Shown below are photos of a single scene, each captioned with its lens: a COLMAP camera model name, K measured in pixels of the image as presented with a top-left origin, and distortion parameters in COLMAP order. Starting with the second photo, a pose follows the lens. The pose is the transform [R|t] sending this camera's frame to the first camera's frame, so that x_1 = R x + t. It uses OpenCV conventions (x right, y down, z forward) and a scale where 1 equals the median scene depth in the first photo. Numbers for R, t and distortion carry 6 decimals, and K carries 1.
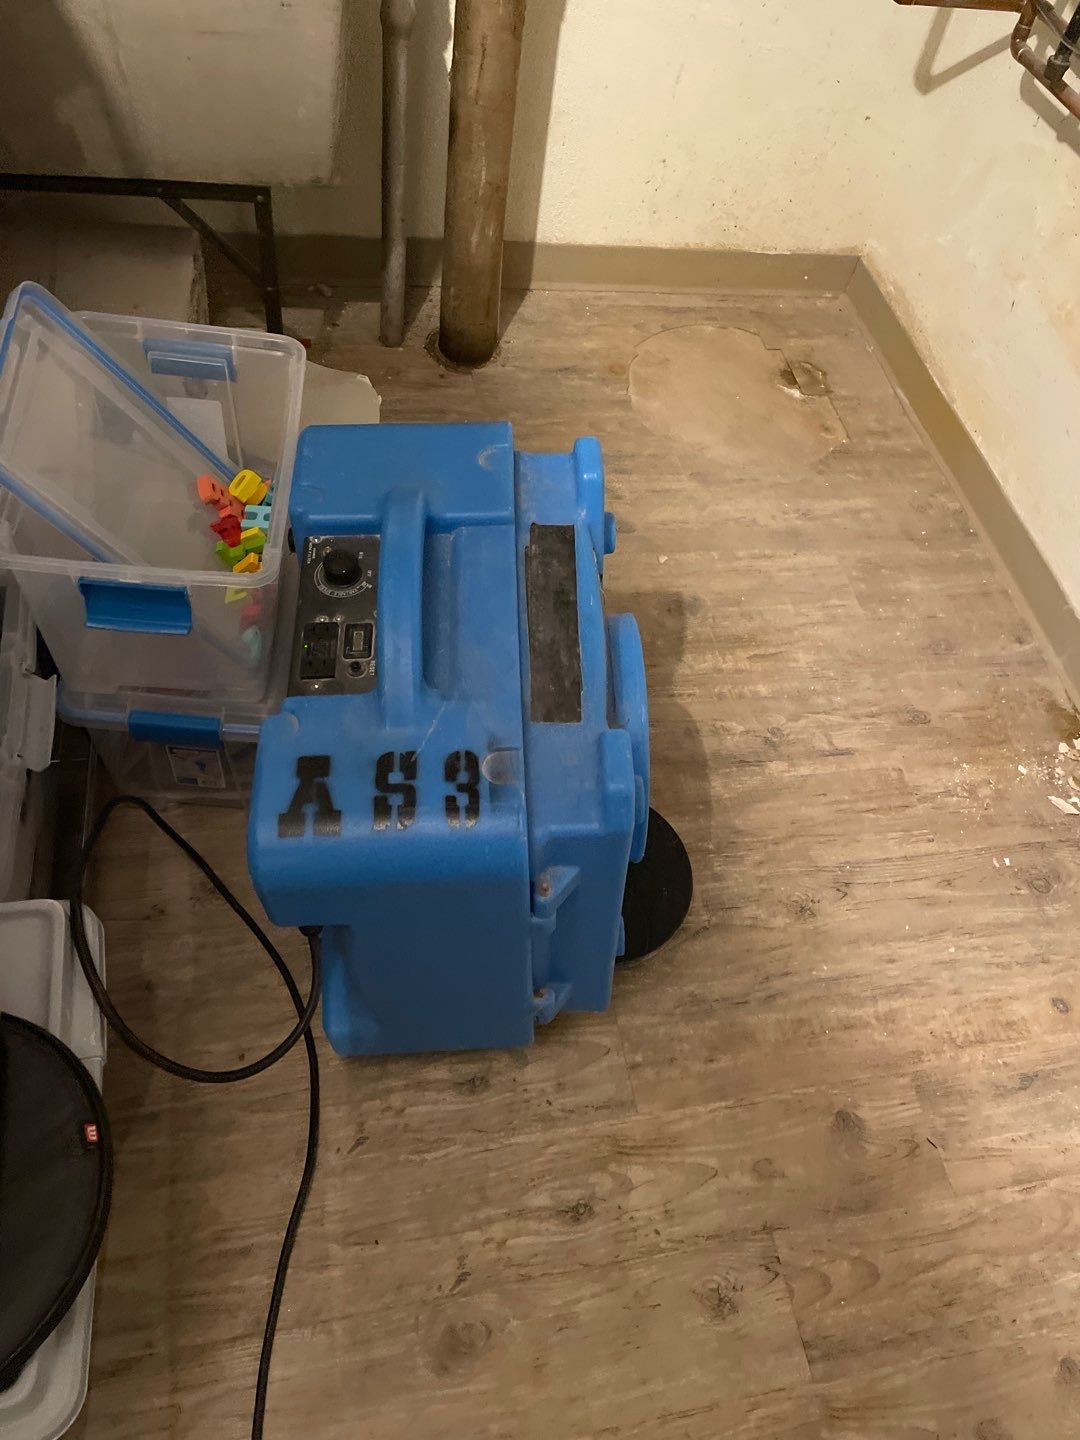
lens RADIAL K [[1091.6, 0, 555.7], [0, 1091.6, 715.7], [0, 0, 1]] dist [0.097640, -0.118284]
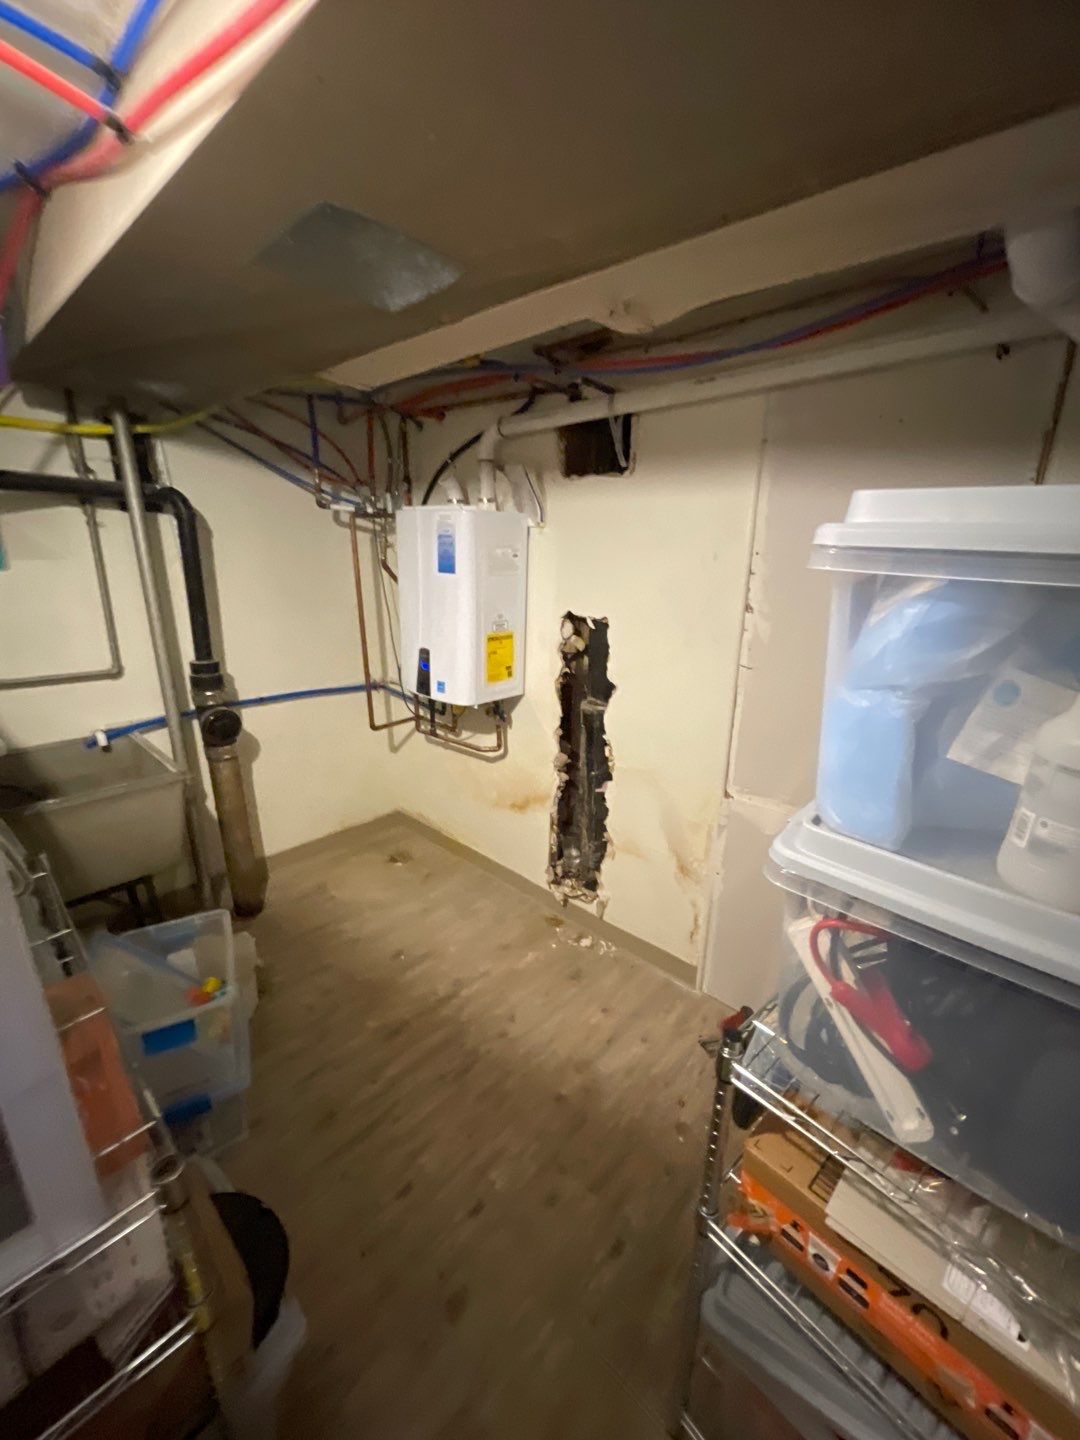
lens RADIAL K [[581.3, 0, 545.4], [0, 581.3, 719.9], [0, 0, 1]] dist [-0.001295, -0.000148]
pose [[0.799205, -0.296031, 0.523104, -0.148440], [0.534140, 0.748881, -0.392265, 0.210626], [-0.275619, 0.592911, 0.756631, -0.353472]]
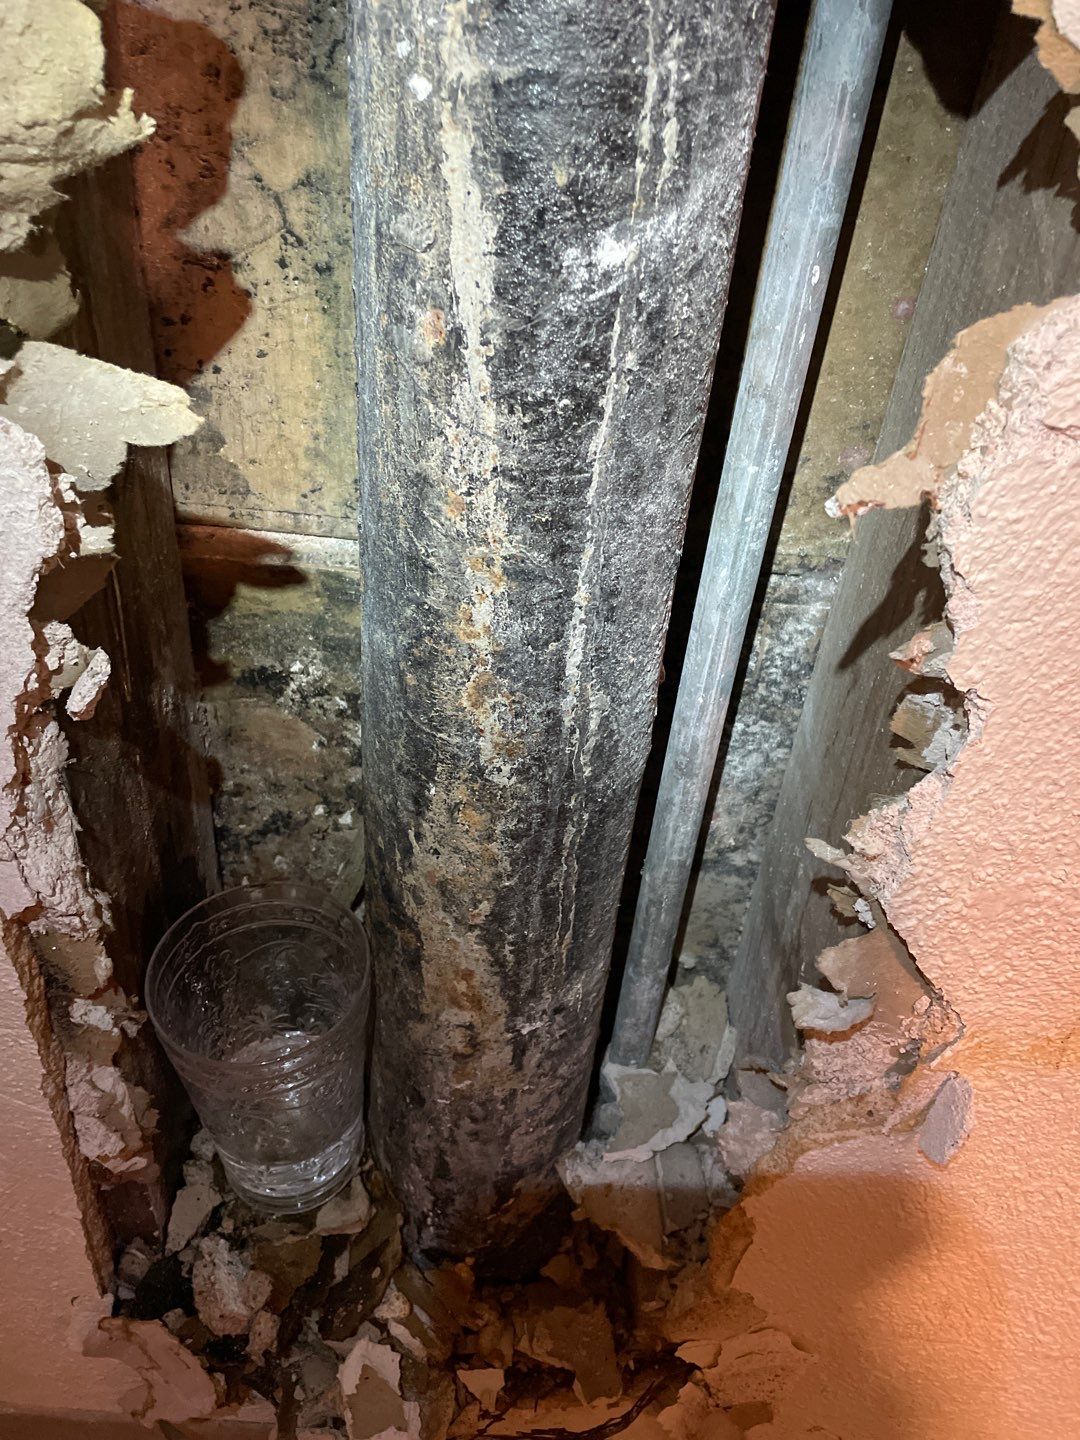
lens RADIAL K [[1090.0, 0, 548.7], [0, 1090.0, 705.5], [0, 0, 1]] dist [0.090702, -0.123556]
pose [[0.224531, -0.664438, 0.712817, 0.503367], [0.744707, 0.588781, 0.314244, -0.229260], [-0.628489, 0.460282, 0.627011, 0.749565]]
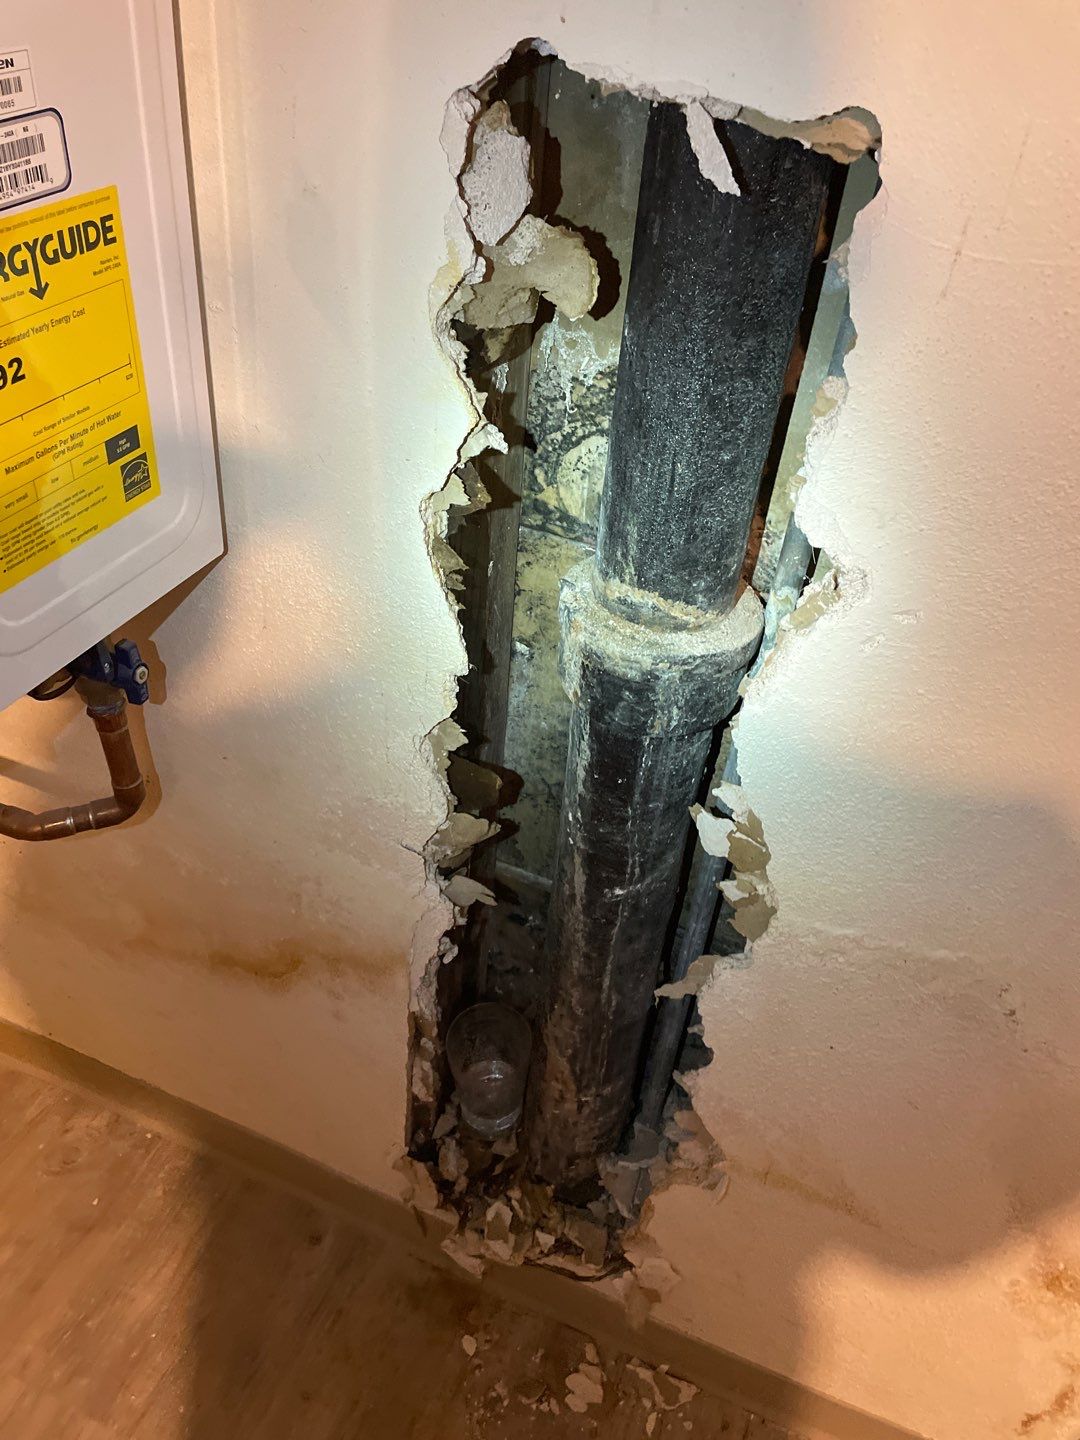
lens RADIAL K [[1086.7, 0, 555.4], [0, 1086.7, 704.4], [0, 0, 1]] dist [0.105378, -0.144115]
pose [[0.555458, -0.589089, 0.586891, 0.369294], [0.662009, 0.740372, 0.116591, -0.382906], [-0.503200, 0.323765, 0.801228, 0.311288]]
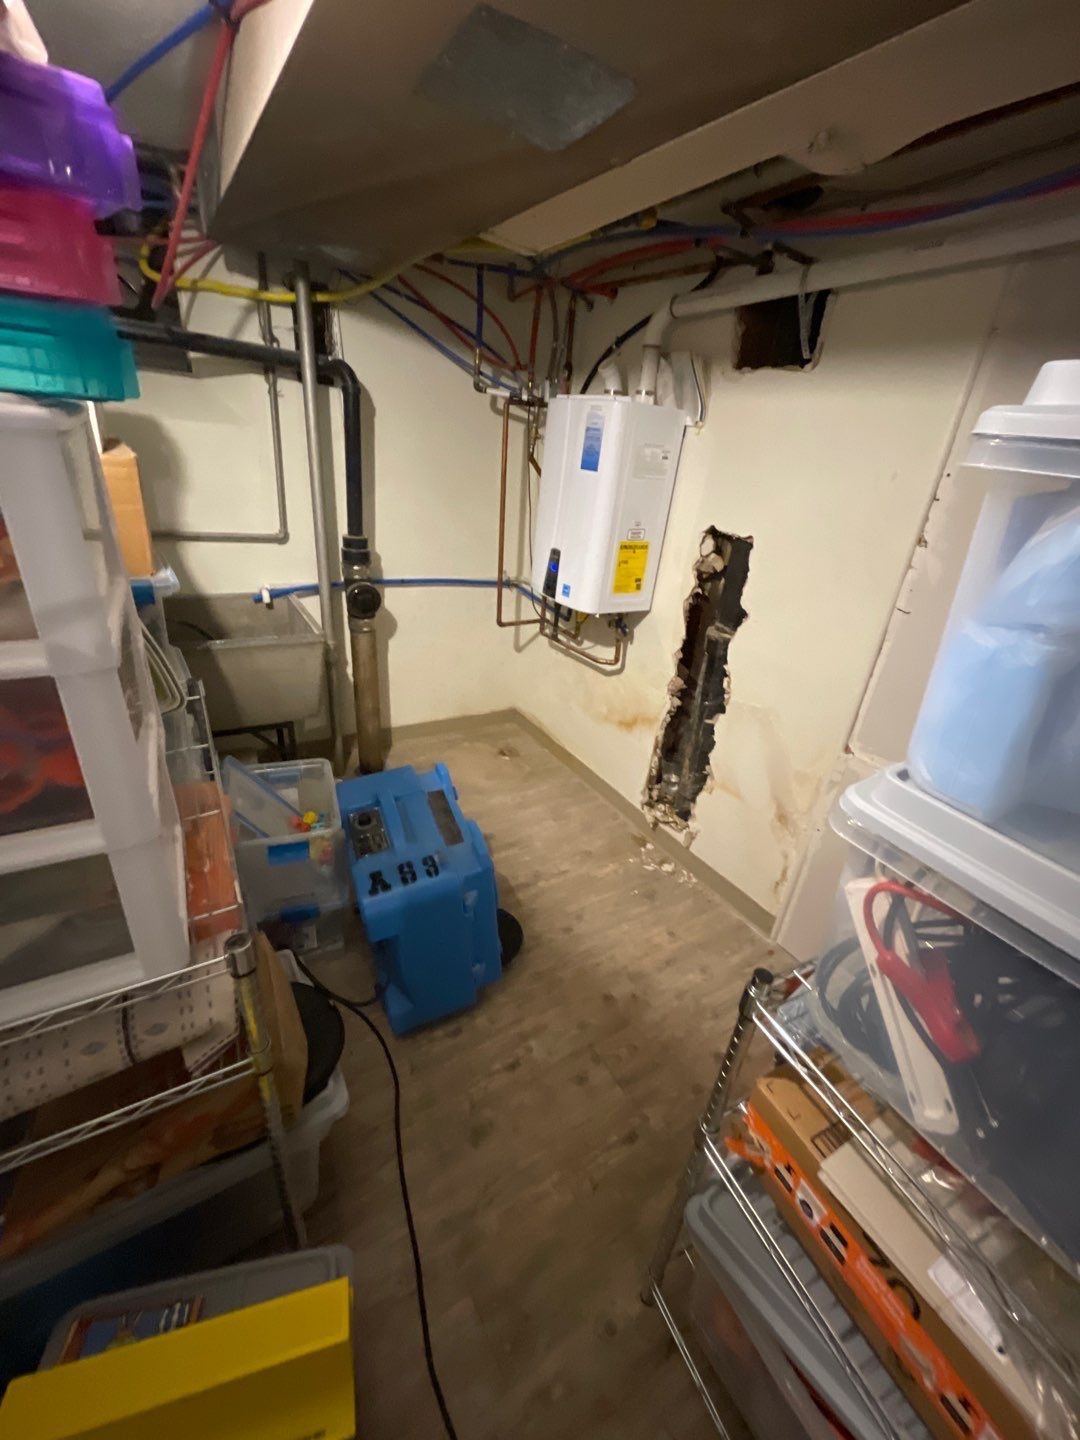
lens RADIAL K [[581.0, 0, 545.0], [0, 581.0, 719.9], [0, 0, 1]] dist [-0.001937, -0.000283]
pose [[0.935188, -0.205228, 0.288627, -0.101749], [0.308161, 0.873186, -0.377603, 0.244619], [-0.174530, 0.442073, 0.879836, -0.344005]]
